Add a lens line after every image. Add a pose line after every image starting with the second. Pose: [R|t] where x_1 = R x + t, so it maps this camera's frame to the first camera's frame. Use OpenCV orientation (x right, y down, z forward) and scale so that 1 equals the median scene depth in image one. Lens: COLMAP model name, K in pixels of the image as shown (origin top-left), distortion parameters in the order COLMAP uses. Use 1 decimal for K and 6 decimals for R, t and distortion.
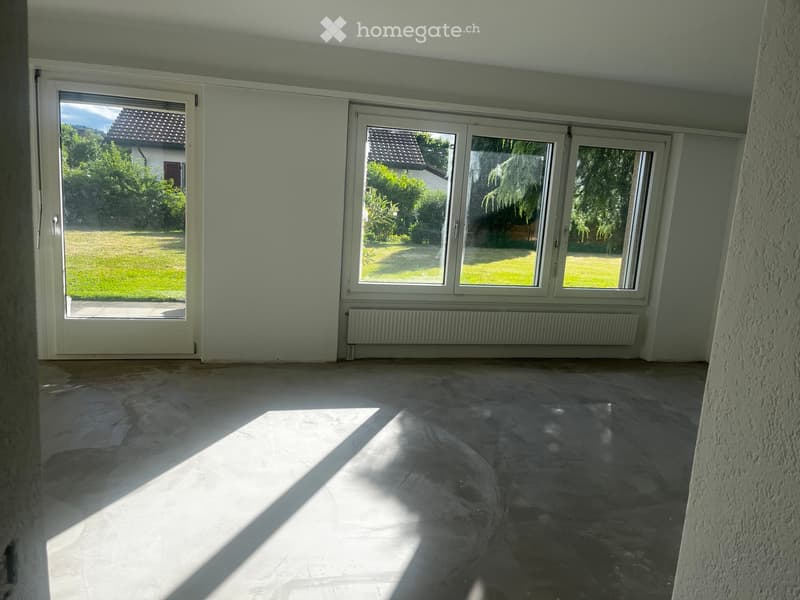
lens RADIAL K [[597.4, 0, 400.0], [0, 597.4, 300.0], [0, 0, 1]] dist [0.009343, 0.002803]
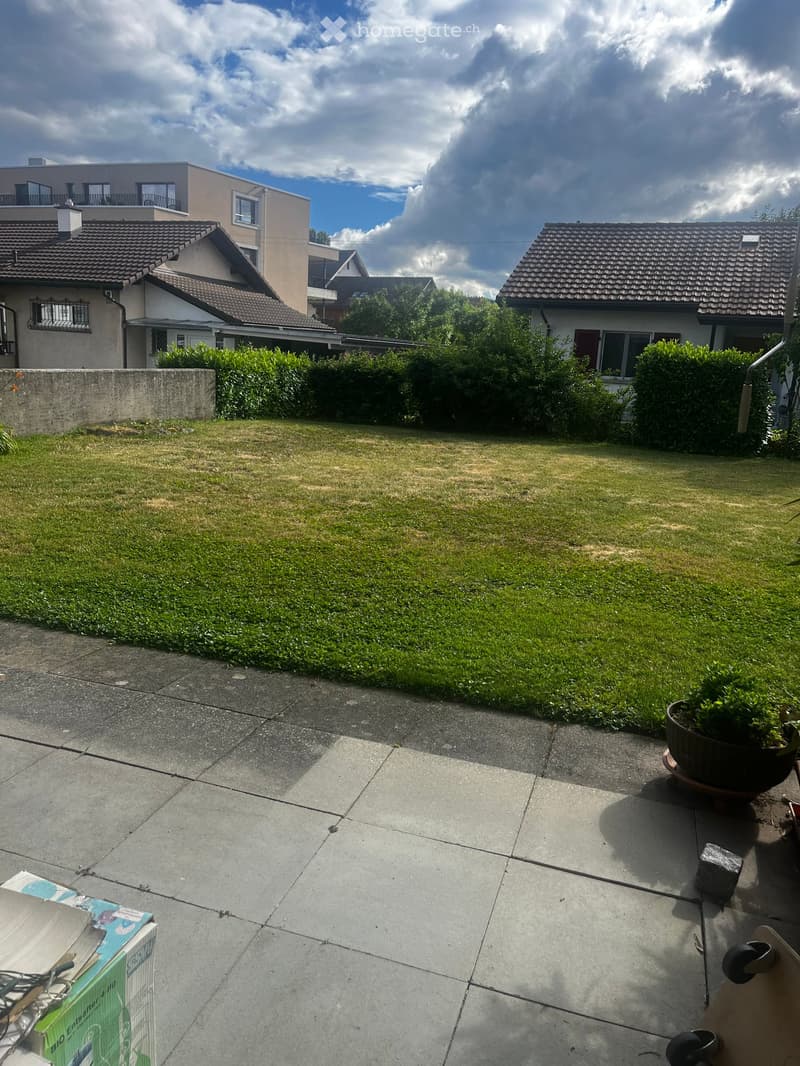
lens RADIAL K [[812.4, 0, 400.0], [0, 812.4, 533.0], [0, 0, 1]] dist [0.047442, -0.003446]
pose [[0.843742, 0.097039, -0.527904, -0.084885], [-0.090234, 0.995168, 0.038711, -0.038020], [0.529110, 0.014973, 0.848421, 0.198404]]
